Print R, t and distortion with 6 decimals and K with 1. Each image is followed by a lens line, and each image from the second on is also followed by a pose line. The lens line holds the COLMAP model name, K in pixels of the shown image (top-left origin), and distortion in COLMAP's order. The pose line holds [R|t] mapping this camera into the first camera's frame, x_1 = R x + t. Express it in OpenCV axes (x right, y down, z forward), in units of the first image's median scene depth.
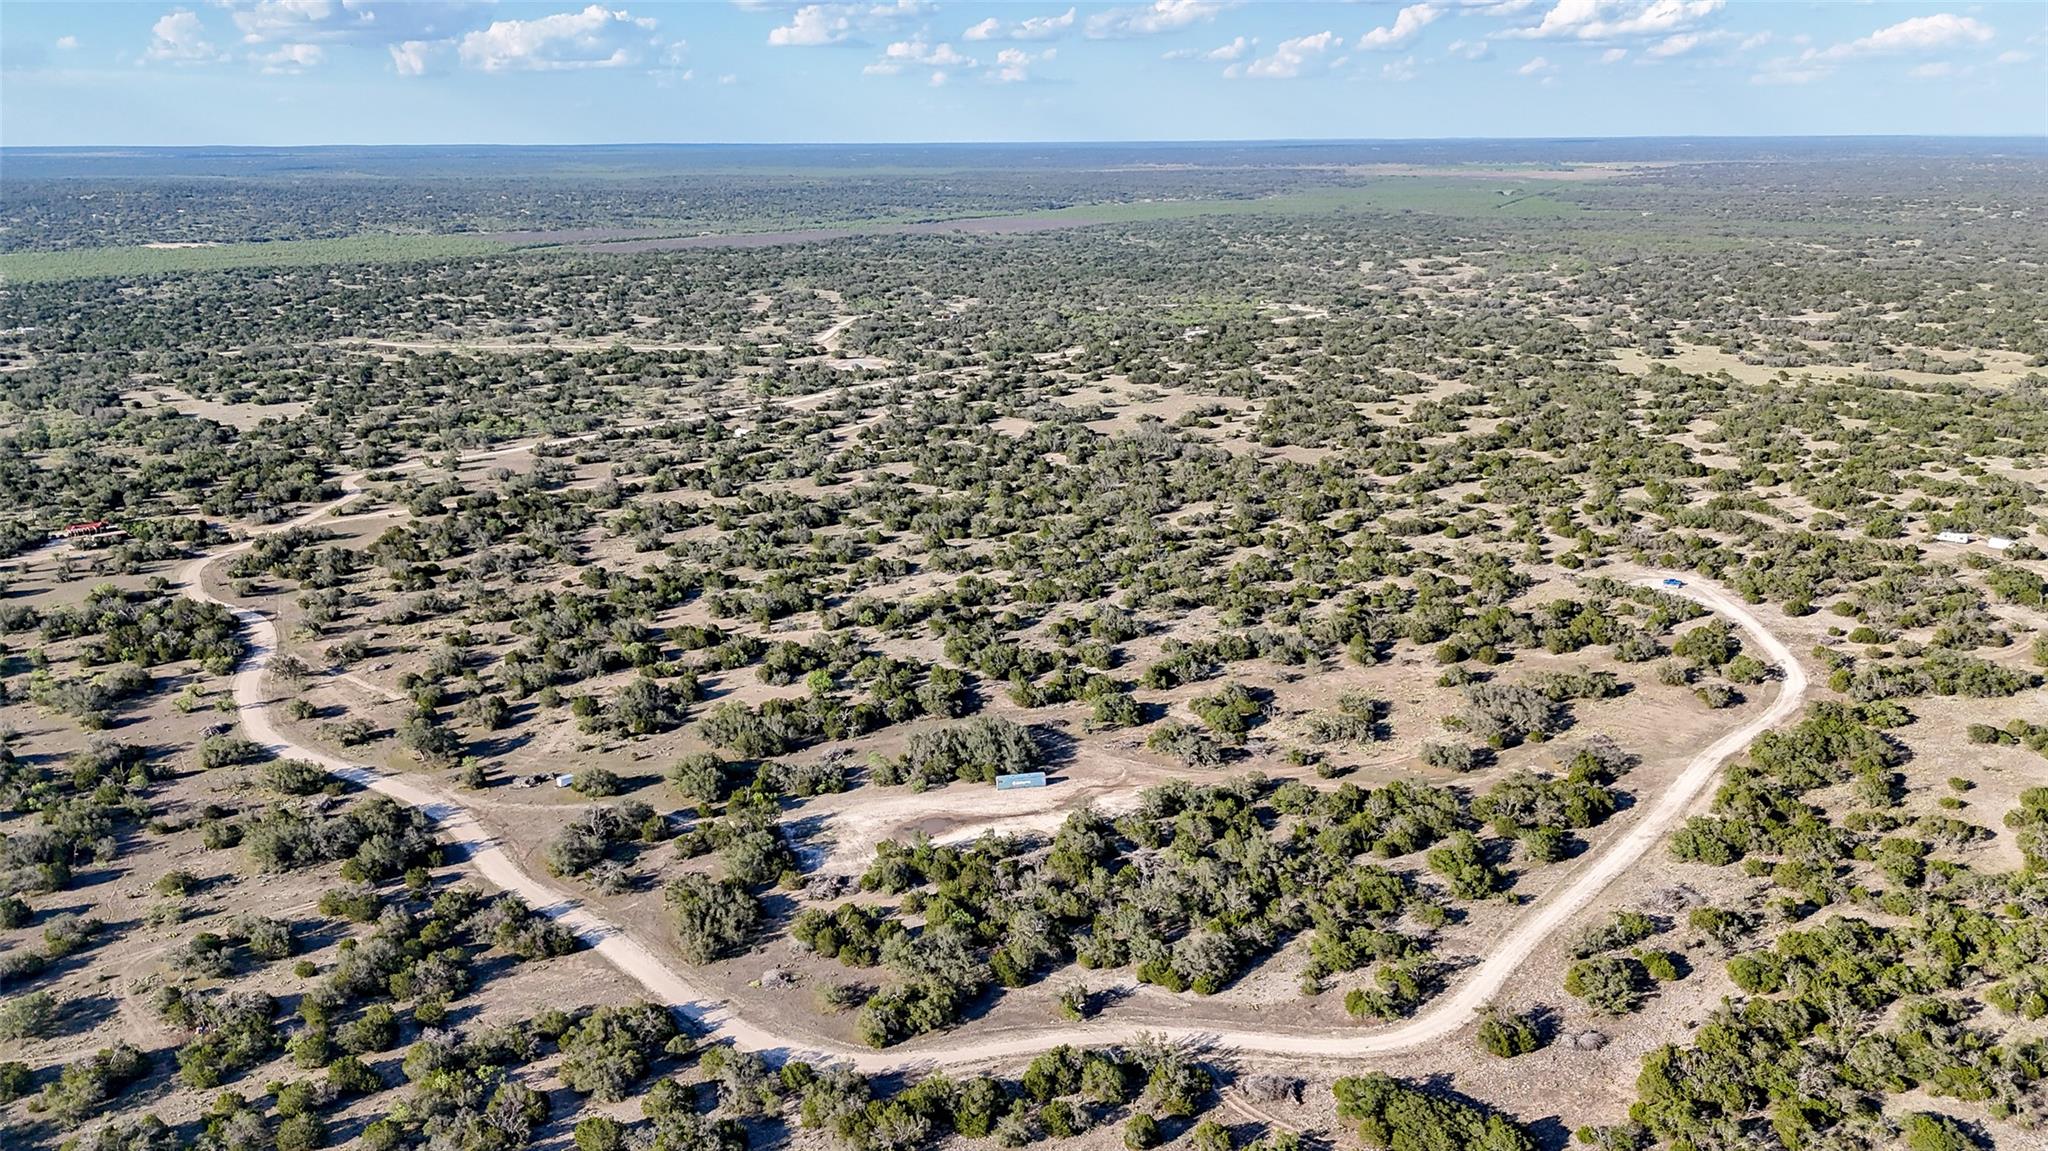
lens RADIAL K [[1547.3, 0, 1033.5], [0, 1547.3, 581.8], [0, 0, 1]] dist [0.057481, -0.051458]
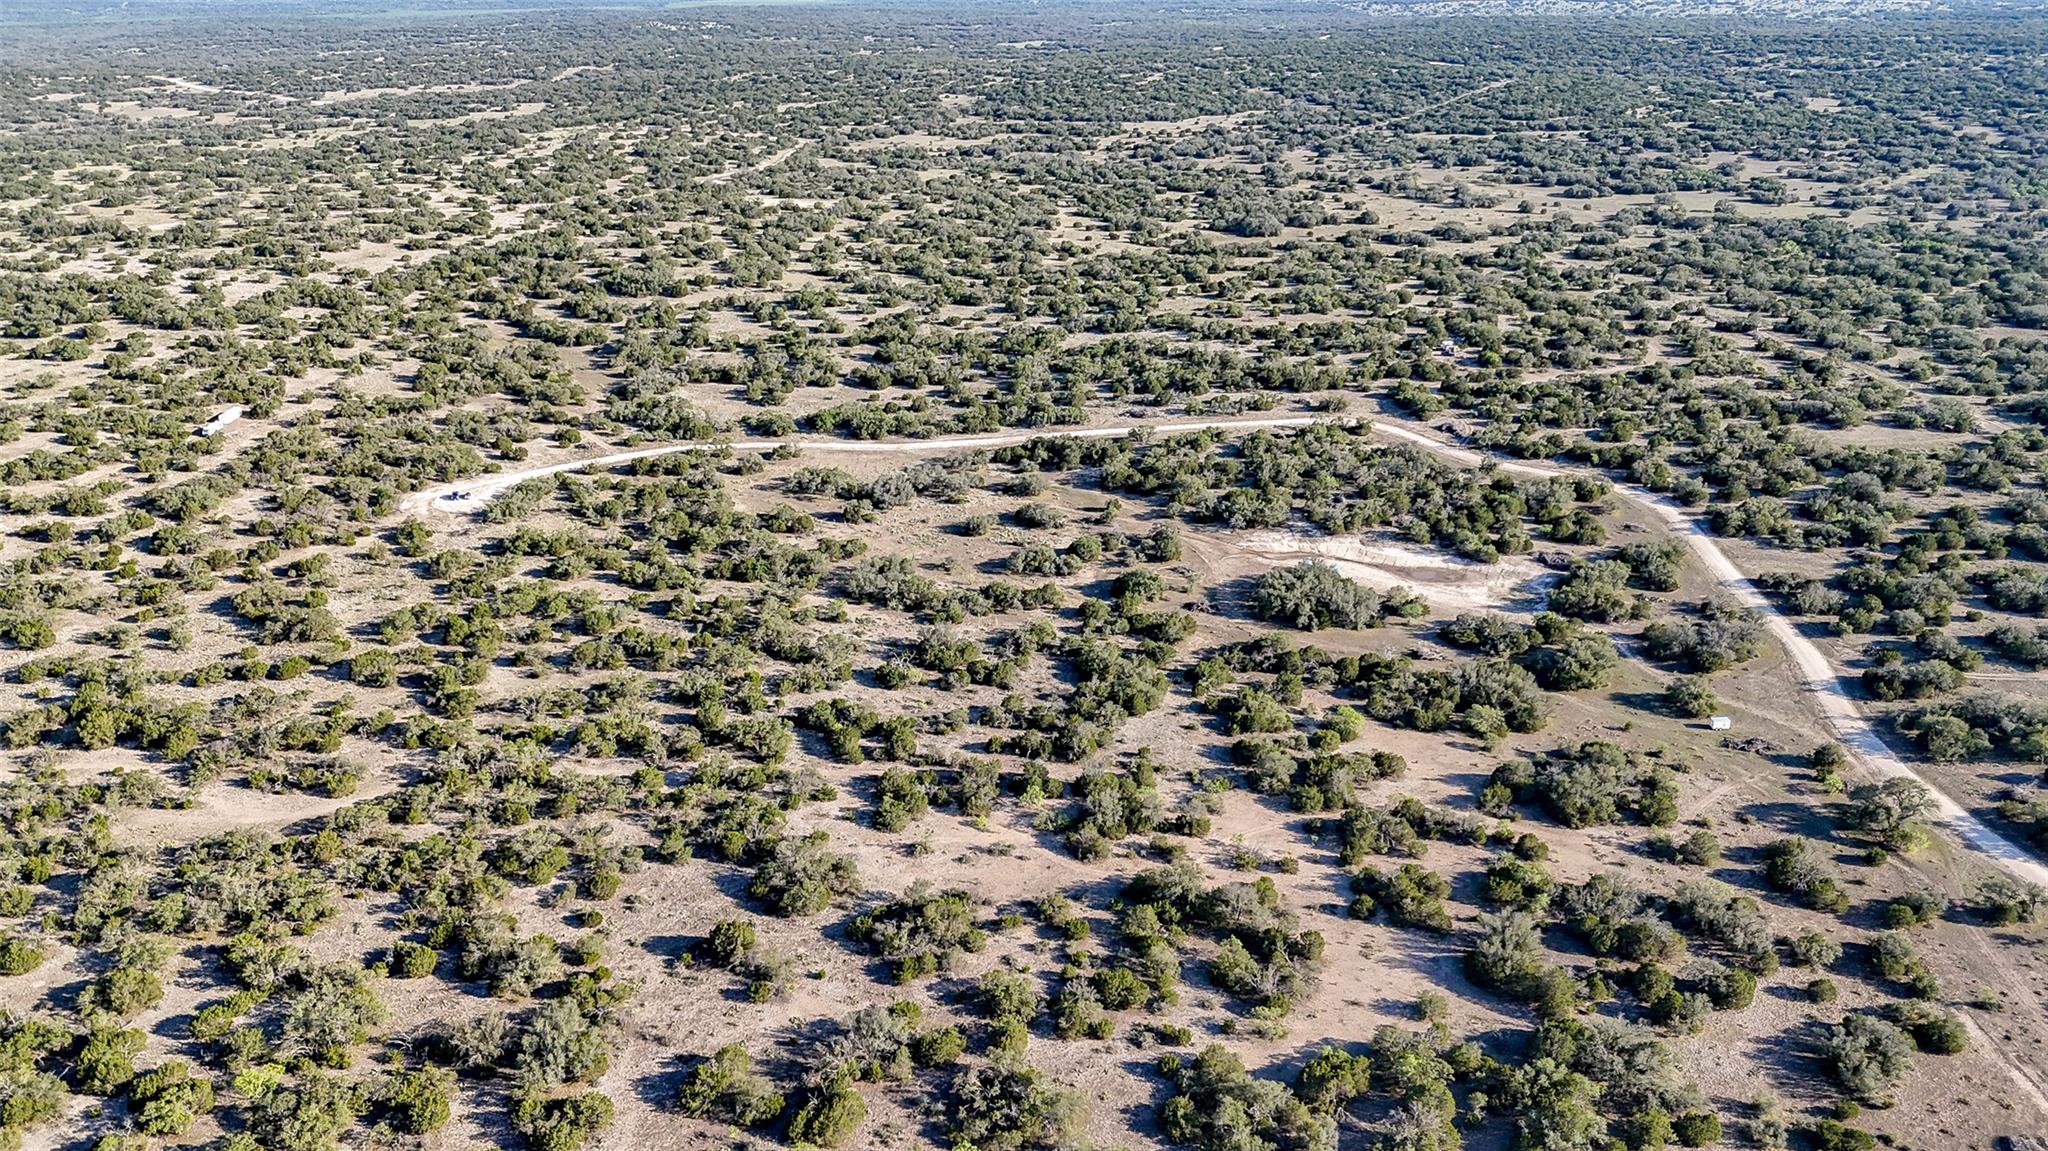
lens RADIAL K [[1547.3, 0, 1025.6], [0, 1547.3, 580.6], [0, 0, 1]] dist [0.057481, -0.051458]
pose [[-0.692573, -0.253597, 0.675301, -0.598433], [0.216593, 0.819860, 0.530016, -0.488914], [-0.688063, 0.513340, -0.512886, 1.662159]]
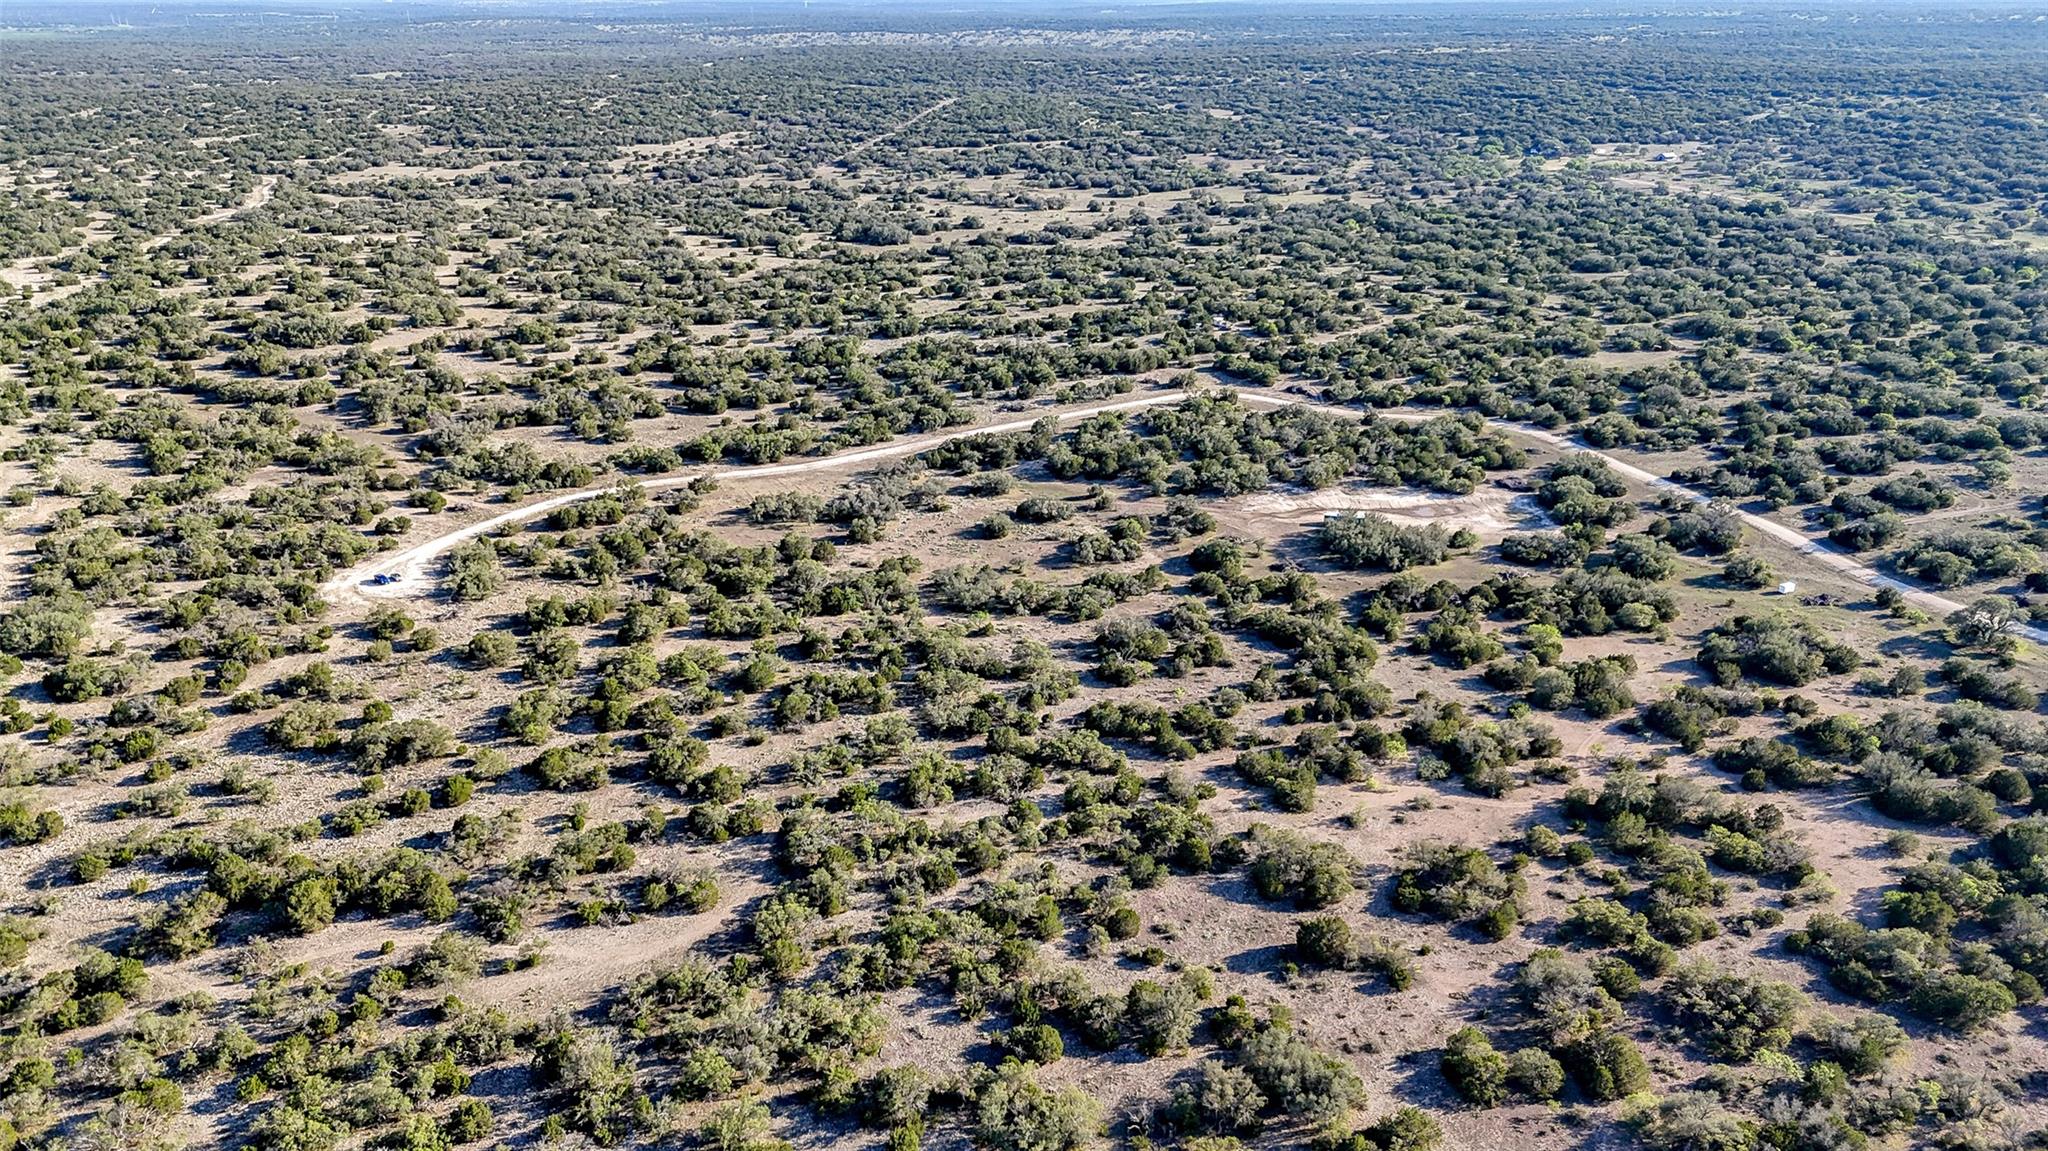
lens RADIAL K [[1547.3, 0, 1026.5], [0, 1547.3, 580.8], [0, 0, 1]] dist [0.057481, -0.051458]
pose [[-0.932017, -0.114862, 0.343732, -0.182919], [0.115291, 0.805208, 0.581677, -0.526880], [-0.343589, 0.581761, -0.737225, 1.903906]]
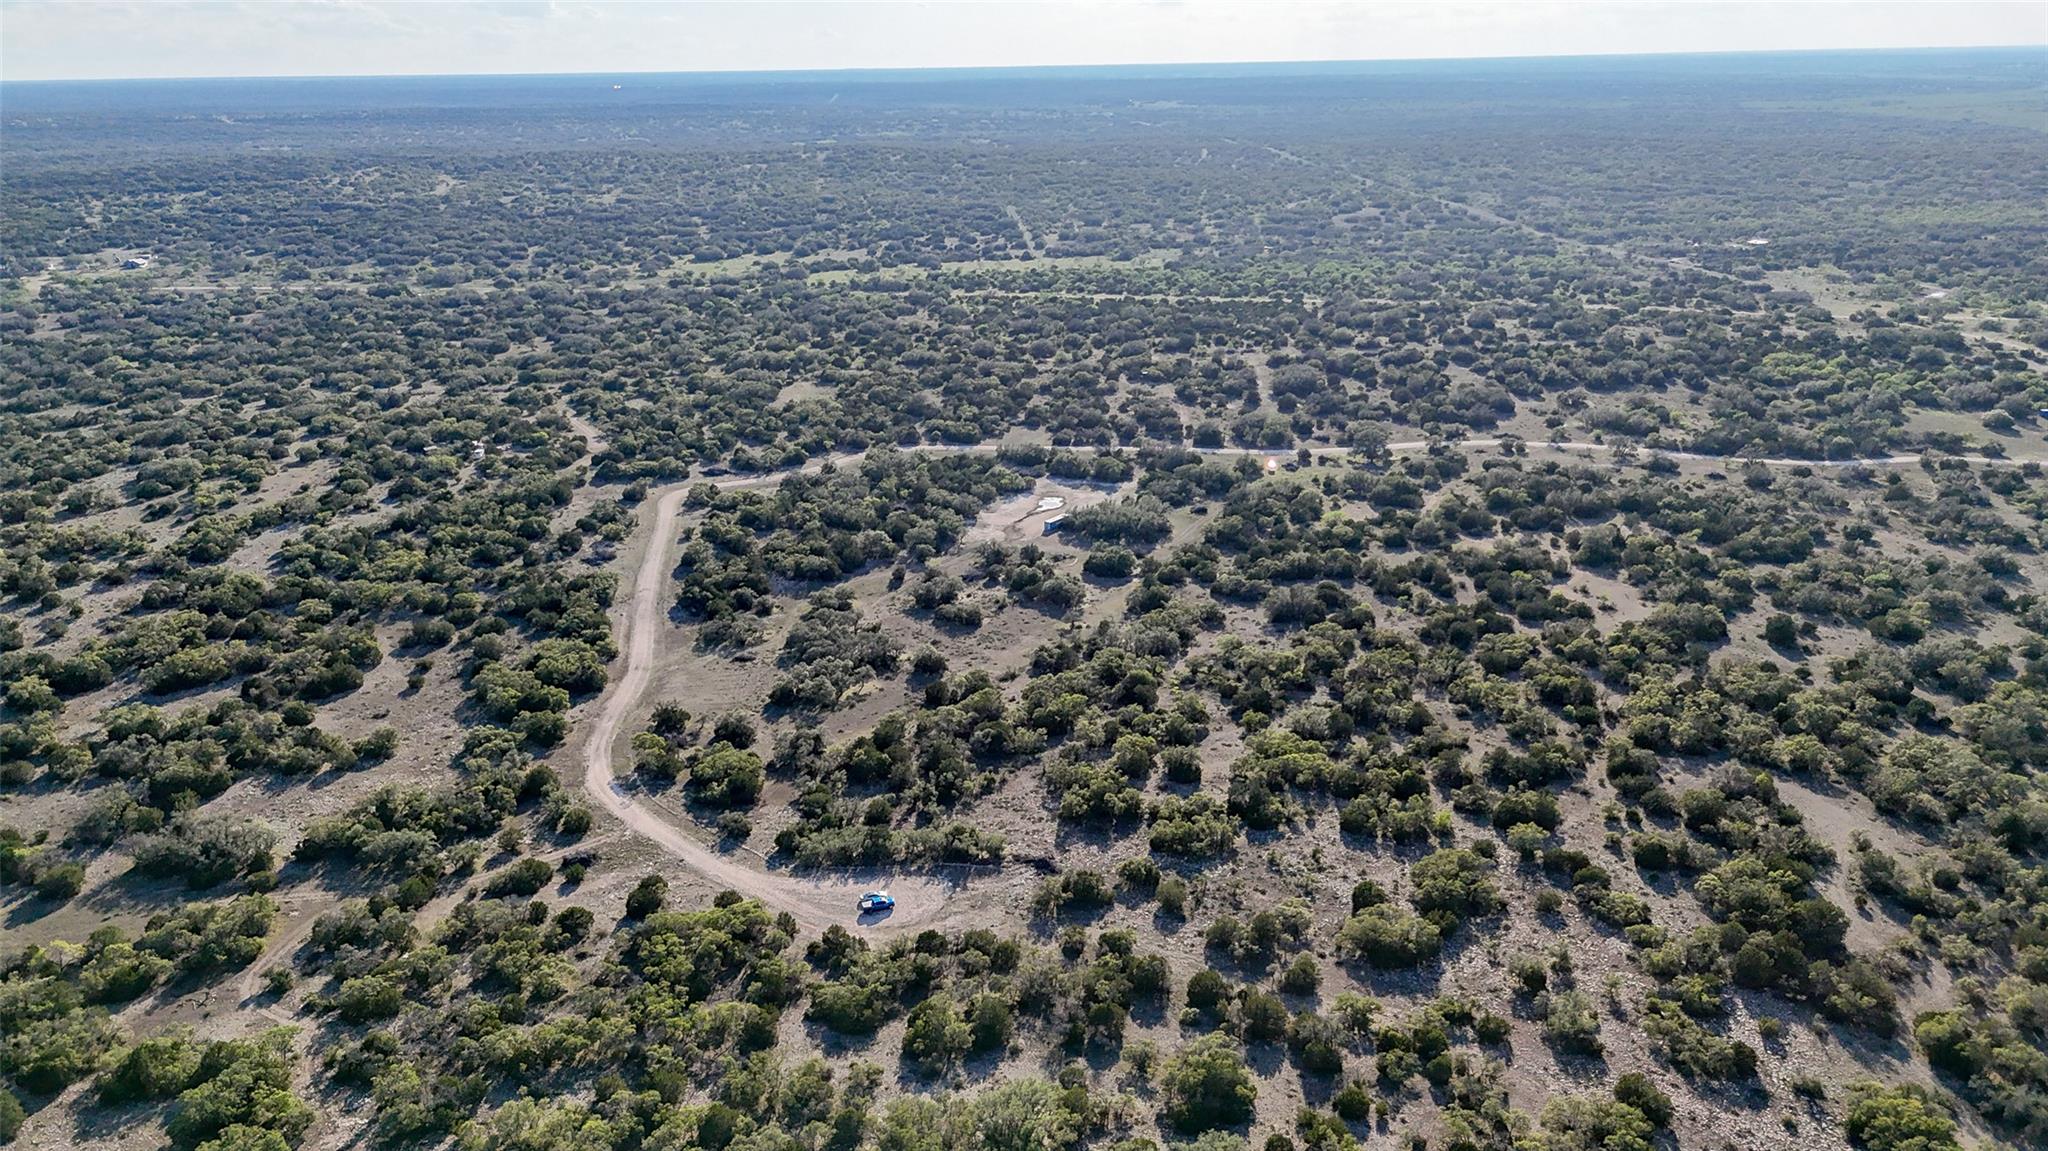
lens RADIAL K [[1547.3, 0, 1027.2], [0, 1547.3, 567.1], [0, 0, 1]] dist [0.057481, -0.051458]
pose [[-0.675366, 0.245496, -0.695423, 0.935171], [-0.183414, 0.857427, 0.480810, -0.468314], [0.714311, 0.452273, -0.534049, 1.660722]]
